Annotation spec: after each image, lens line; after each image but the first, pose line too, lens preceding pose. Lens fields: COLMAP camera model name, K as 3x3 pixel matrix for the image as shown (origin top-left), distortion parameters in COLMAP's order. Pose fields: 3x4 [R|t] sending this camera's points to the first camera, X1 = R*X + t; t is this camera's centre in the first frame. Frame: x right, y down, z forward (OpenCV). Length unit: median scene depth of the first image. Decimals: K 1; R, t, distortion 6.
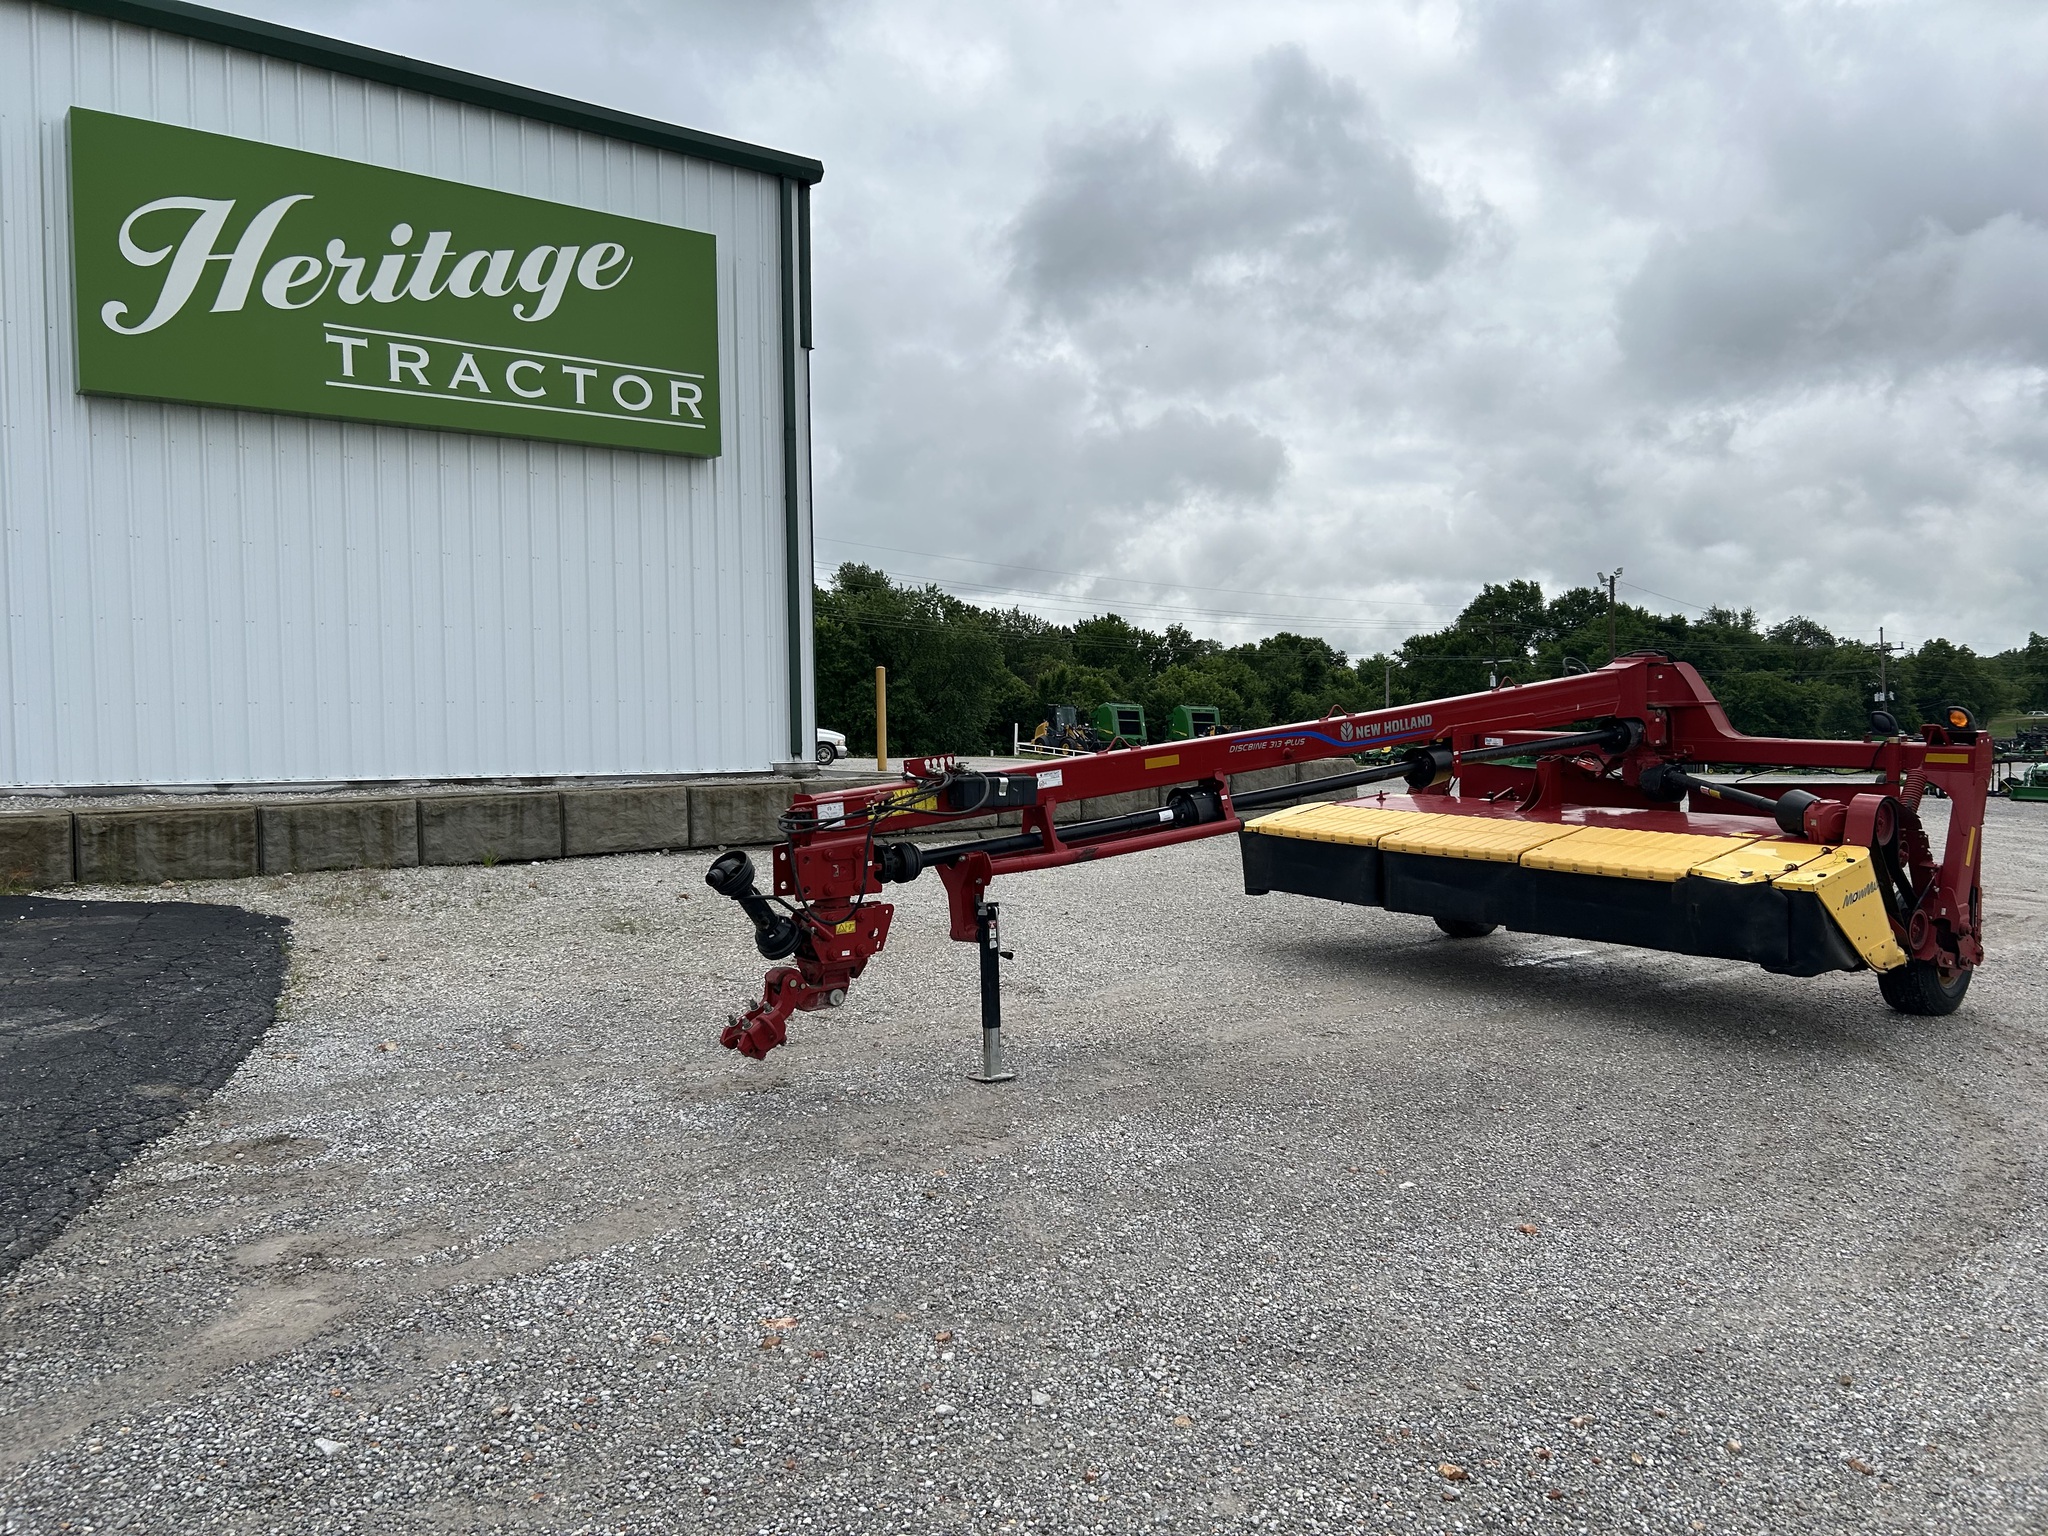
lens RADIAL K [[1524.1, 0, 1024.4], [0, 1524.1, 787.6], [0, 0, 1]] dist [0.038746, -0.030728]
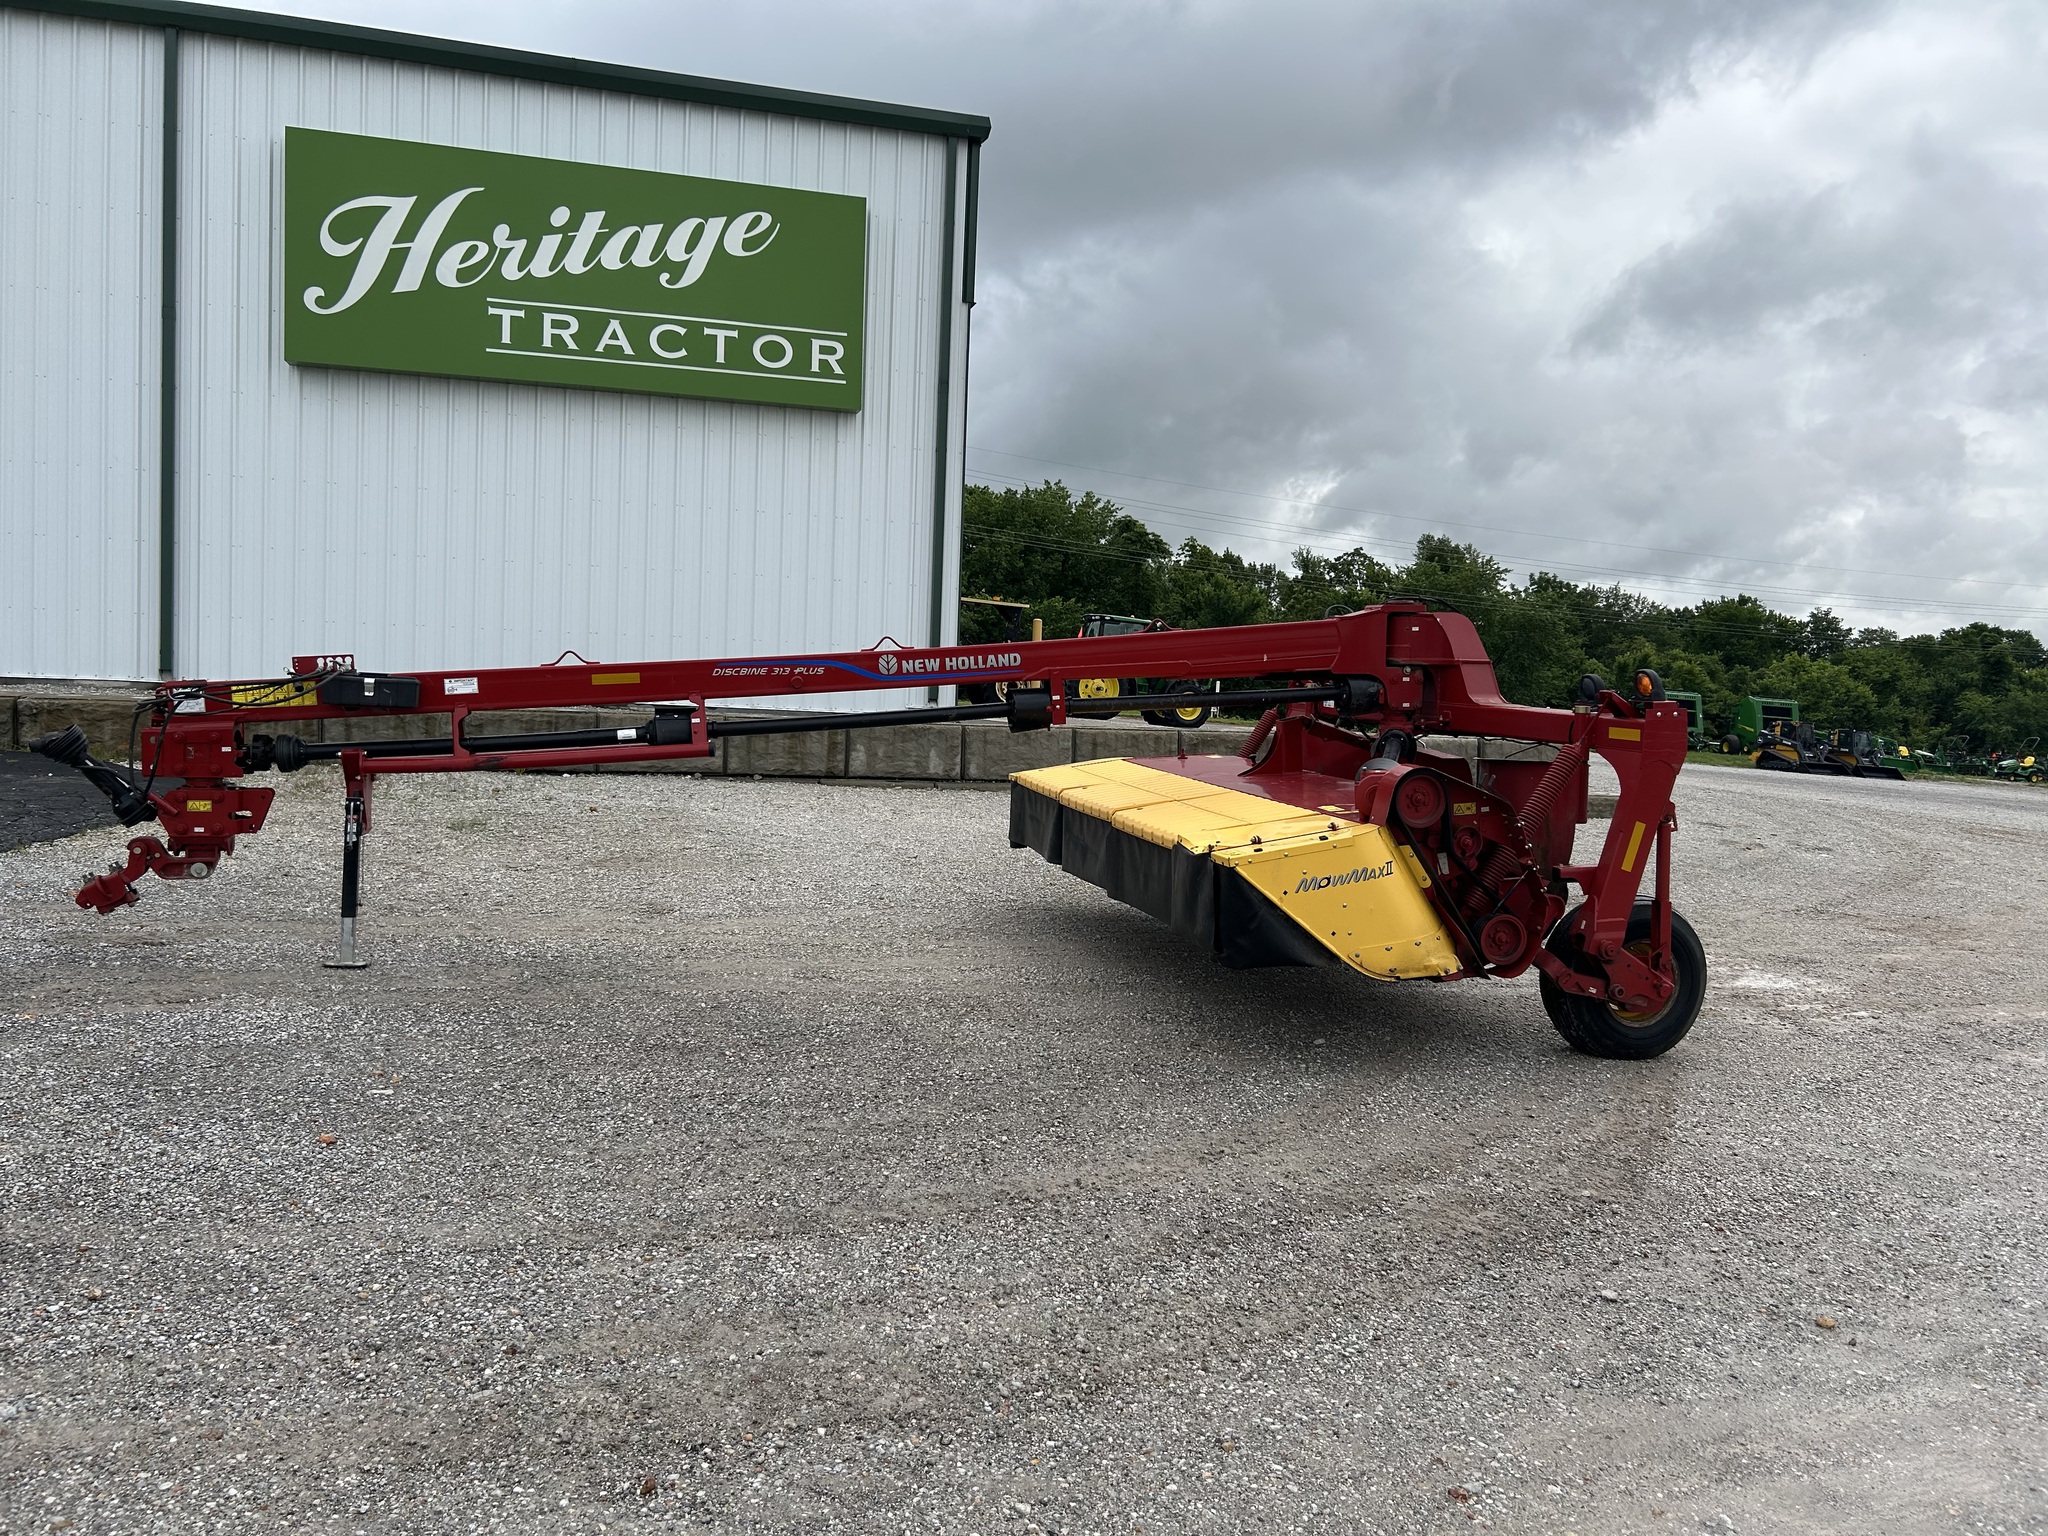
lens RADIAL K [[1524.4, 0, 1033.7], [0, 1524.4, 759.6], [0, 0, 1]] dist [0.070140, -0.097954]
pose [[0.920668, 0.065932, -0.384739, 0.386191], [-0.066938, 0.997699, 0.010791, 0.003340], [0.384565, 0.015818, 0.922962, 0.096489]]
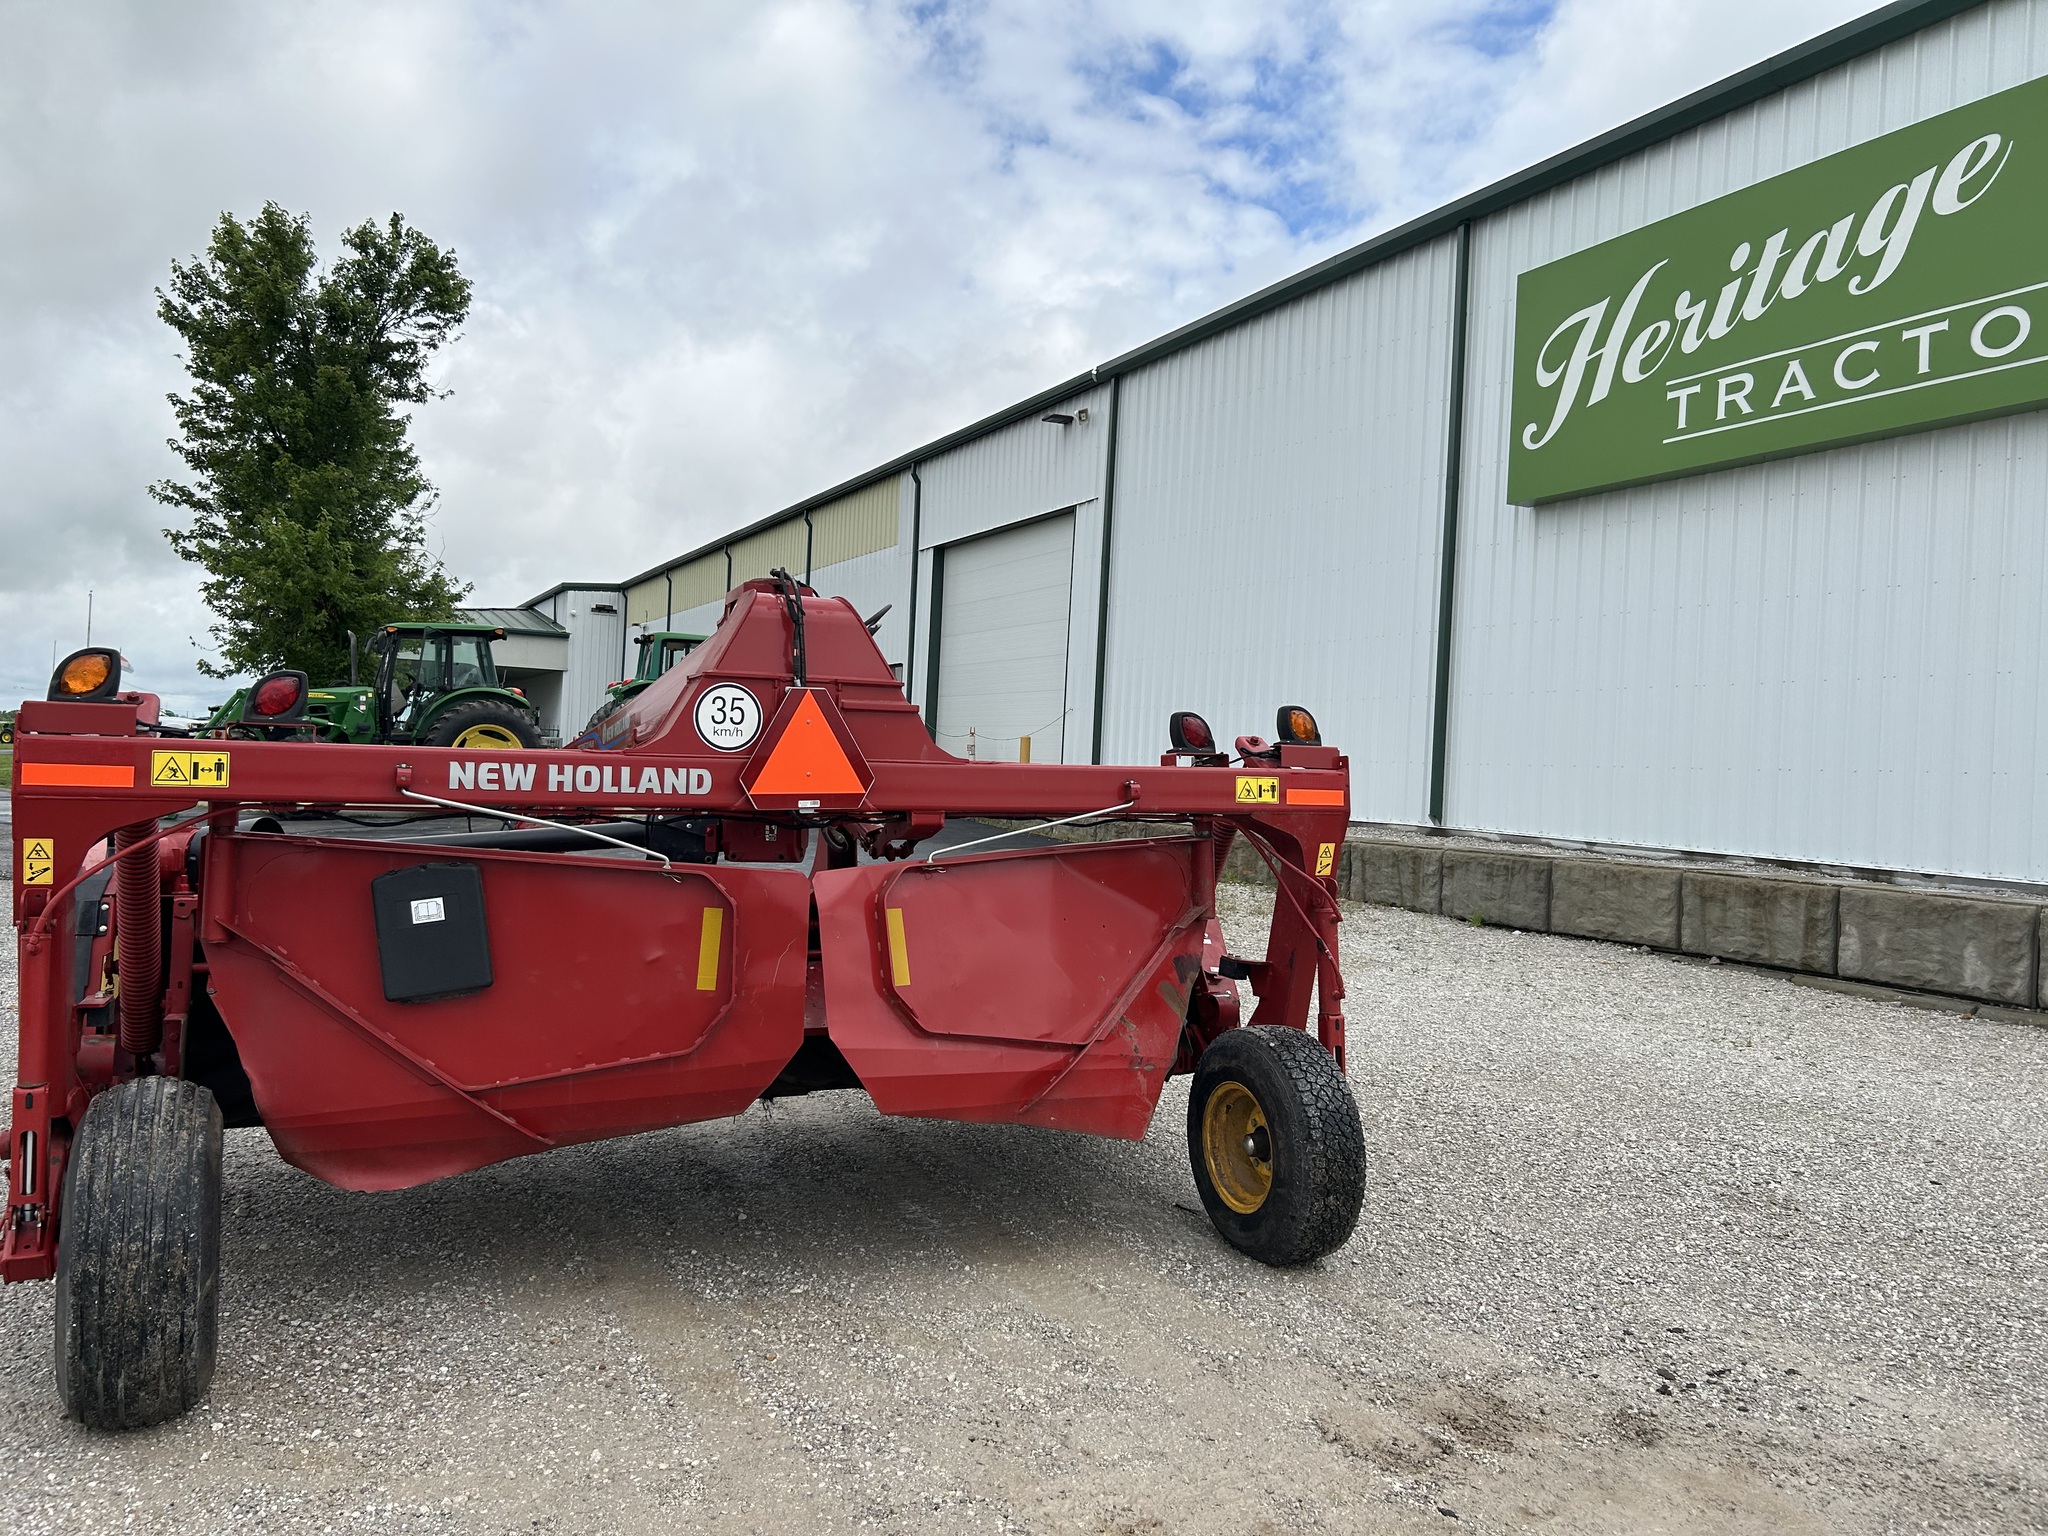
lens RADIAL K [[1544.9, 0, 1024.0], [0, 1544.9, 768.0], [0, 0, 1]] dist [0.044556, -0.048651]
pose [[-0.215824, -0.006154, -0.976413, 0.601716], [-0.095244, 0.995344, 0.014780, -0.031475], [0.971776, 0.096187, -0.215406, 0.833036]]
